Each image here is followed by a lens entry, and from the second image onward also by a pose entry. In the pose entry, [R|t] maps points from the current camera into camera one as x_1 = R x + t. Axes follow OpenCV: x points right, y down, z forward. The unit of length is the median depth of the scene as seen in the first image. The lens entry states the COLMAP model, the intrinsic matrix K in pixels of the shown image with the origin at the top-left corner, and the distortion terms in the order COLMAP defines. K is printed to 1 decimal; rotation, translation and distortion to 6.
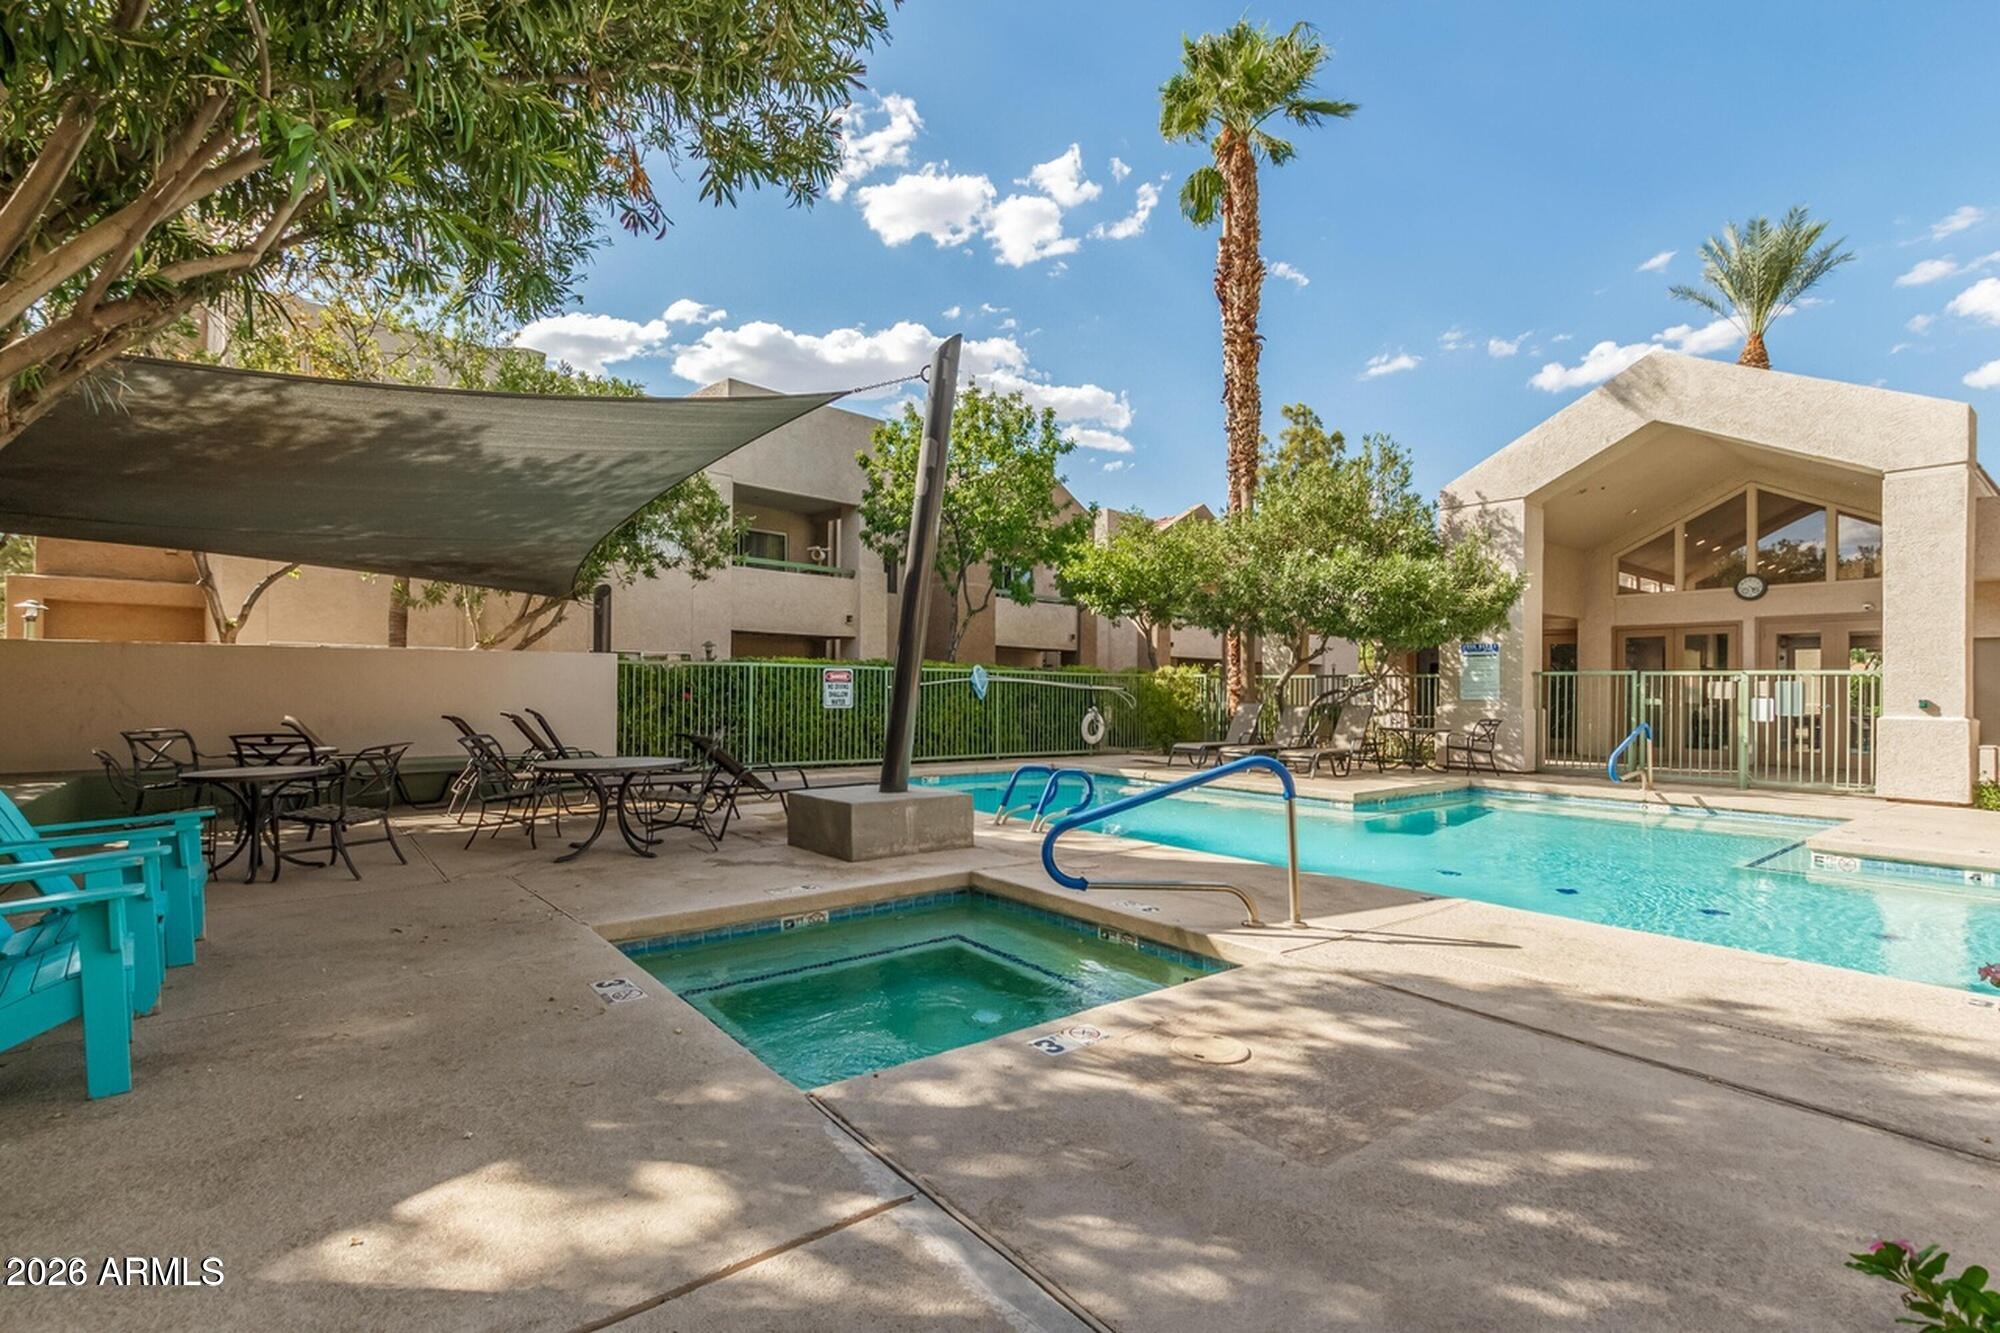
lens RADIAL K [[800.8, 0, 988.1], [0, 800.8, 659.7], [0, 0, 1]] dist [0.019338, -0.006439]
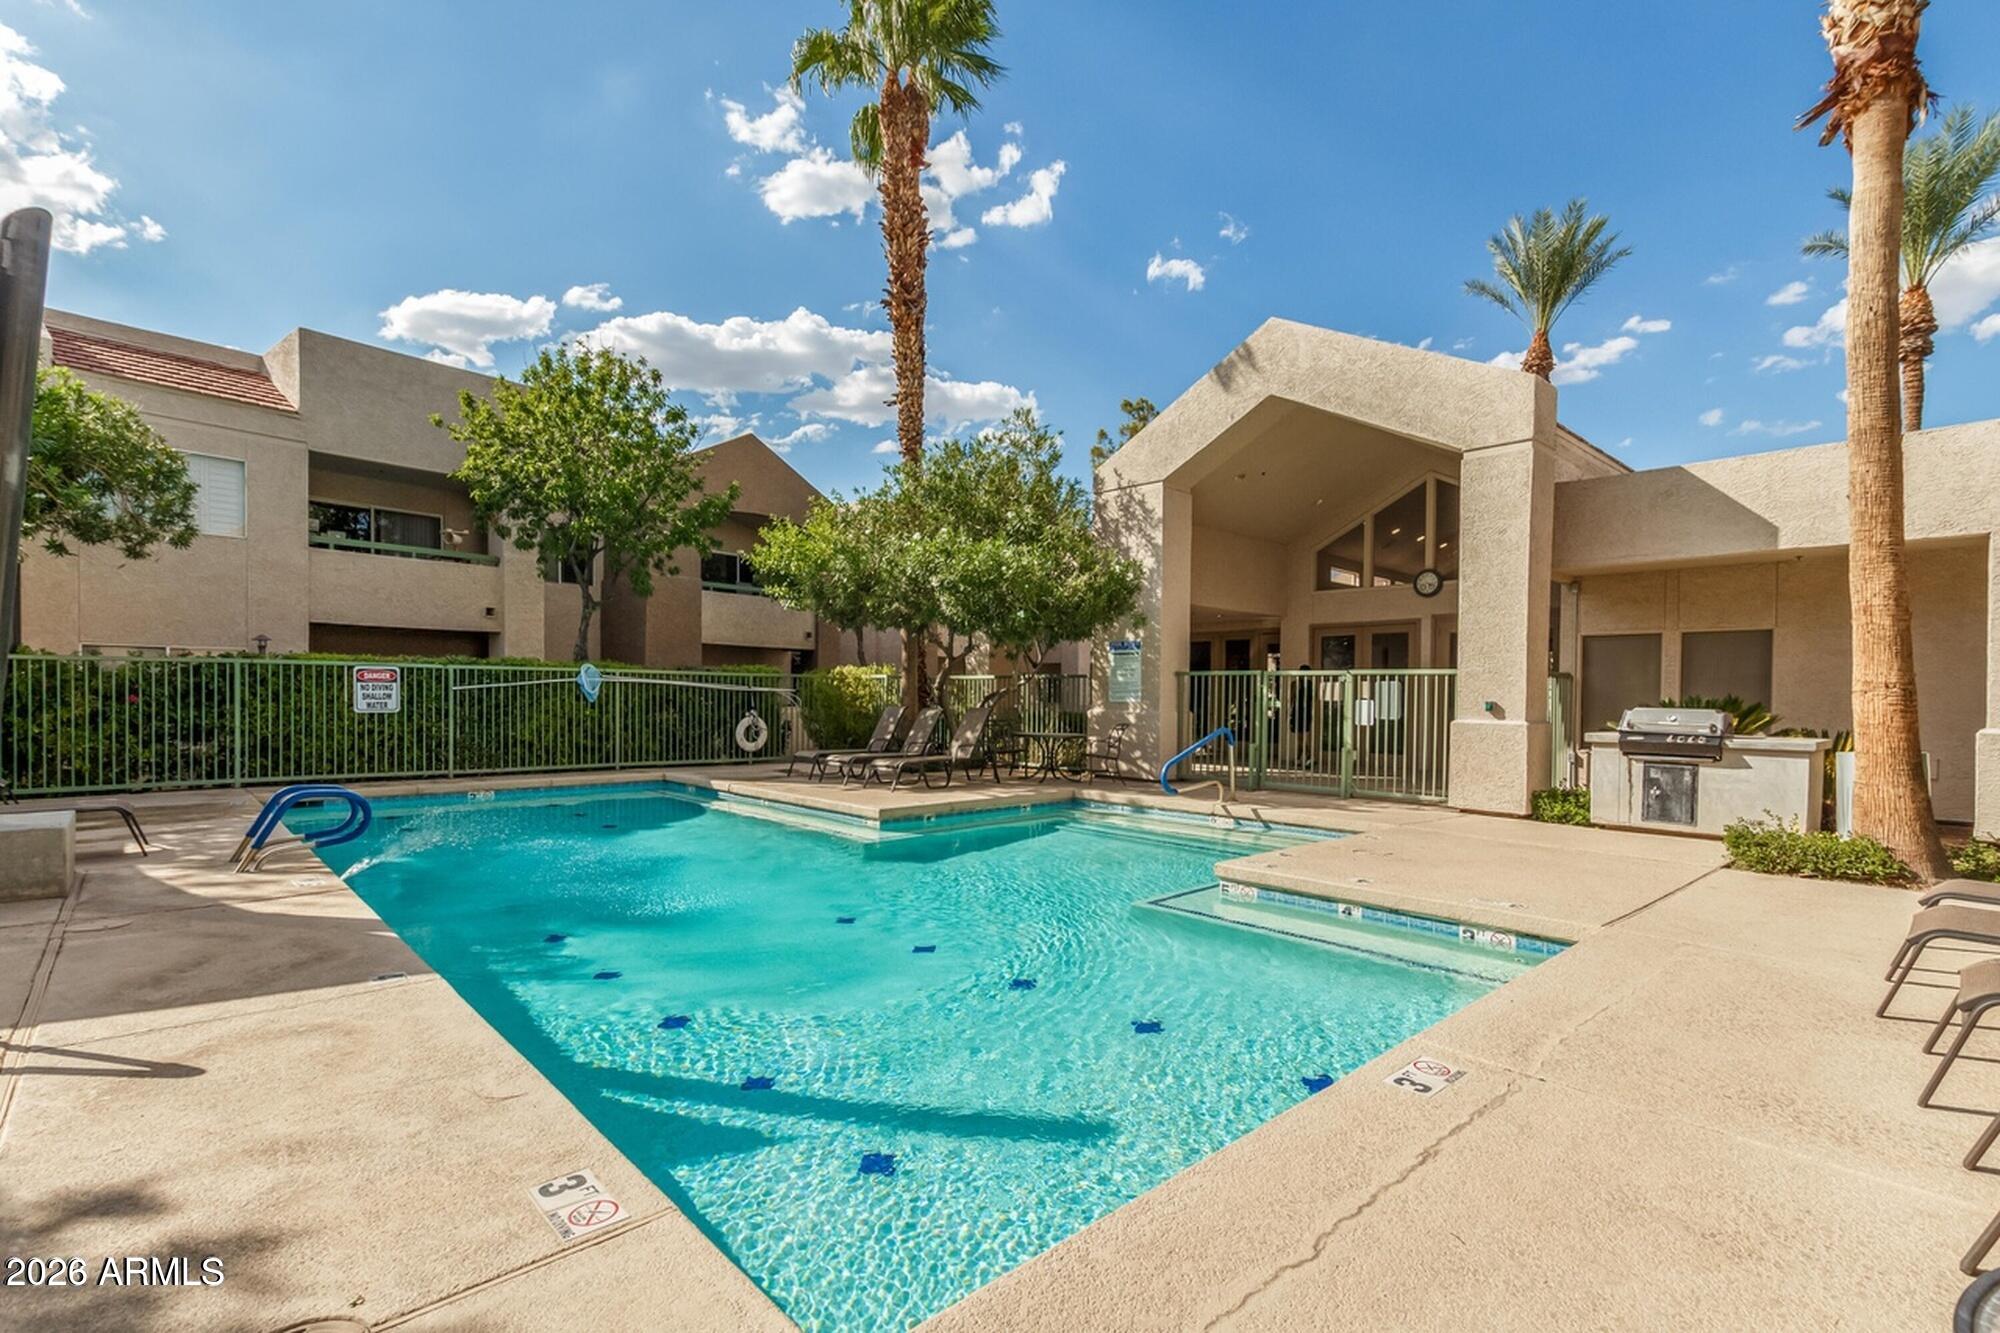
lens RADIAL K [[812.6, 0, 951.6], [0, 812.6, 679.5], [0, 0, 1]] dist [0.005928, 0.000156]
pose [[0.998385, 0.001356, 0.056787, 0.372673], [-0.002541, 0.999780, 0.020798, 0.005317], [-0.056747, -0.020909, 0.998170, 0.090969]]
